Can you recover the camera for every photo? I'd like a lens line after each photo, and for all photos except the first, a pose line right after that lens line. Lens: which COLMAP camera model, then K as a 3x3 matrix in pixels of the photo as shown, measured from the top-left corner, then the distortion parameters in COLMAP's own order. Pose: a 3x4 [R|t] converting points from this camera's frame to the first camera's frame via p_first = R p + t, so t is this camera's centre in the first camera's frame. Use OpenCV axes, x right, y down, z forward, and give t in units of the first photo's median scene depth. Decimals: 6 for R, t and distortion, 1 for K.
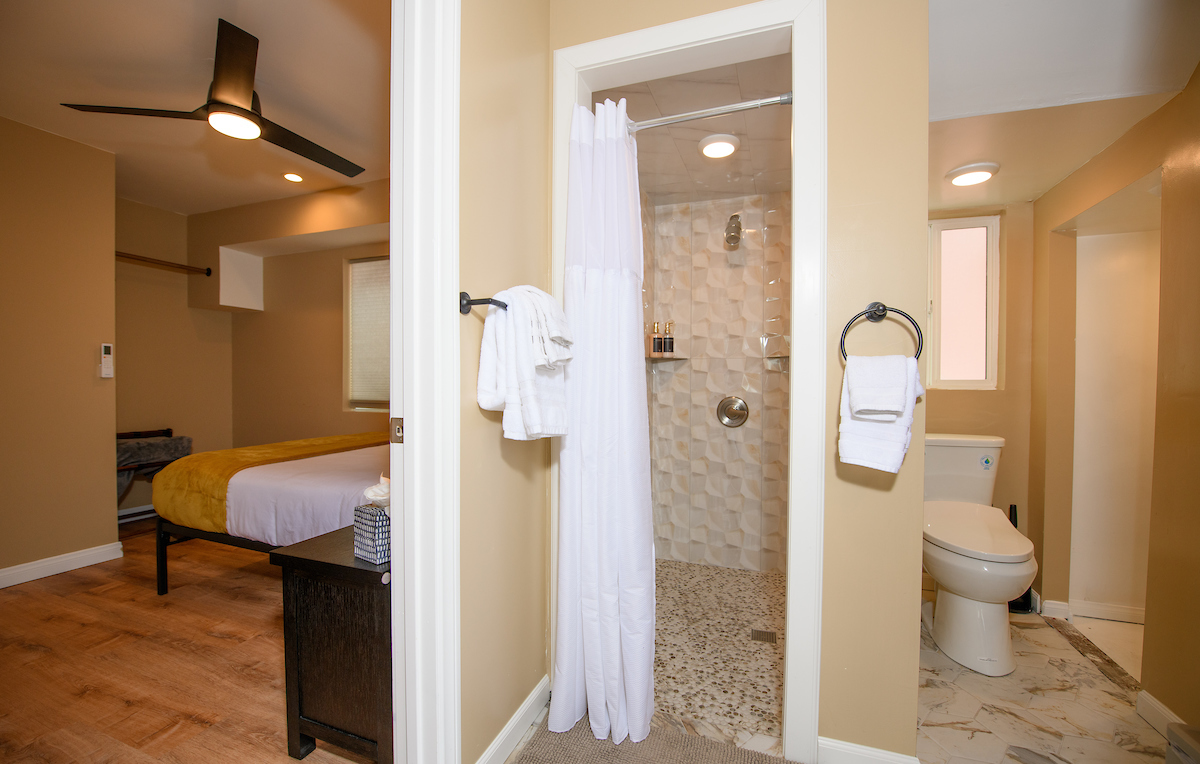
lens RADIAL K [[480.4, 0, 600.1], [0, 480.4, 391.6], [0, 0, 1]] dist [-0.022175, -0.001049]
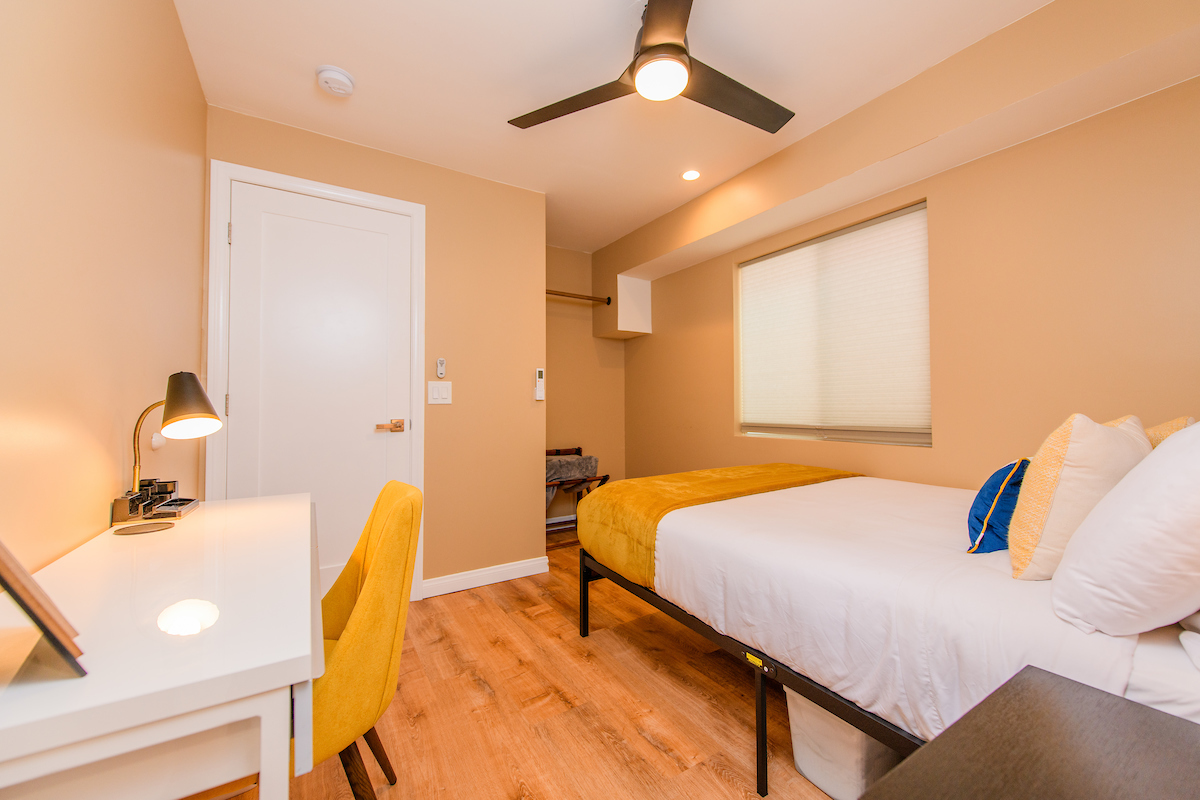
lens RADIAL K [[465.3, 0, 598.4], [0, 465.3, 395.6], [0, 0, 1]] dist [-0.000372, -0.000159]
pose [[0.781905, -0.023789, -0.622943, -0.329416], [-0.003149, 0.999108, -0.042107, 0.006214], [0.623389, 0.034886, 0.781133, 0.288509]]
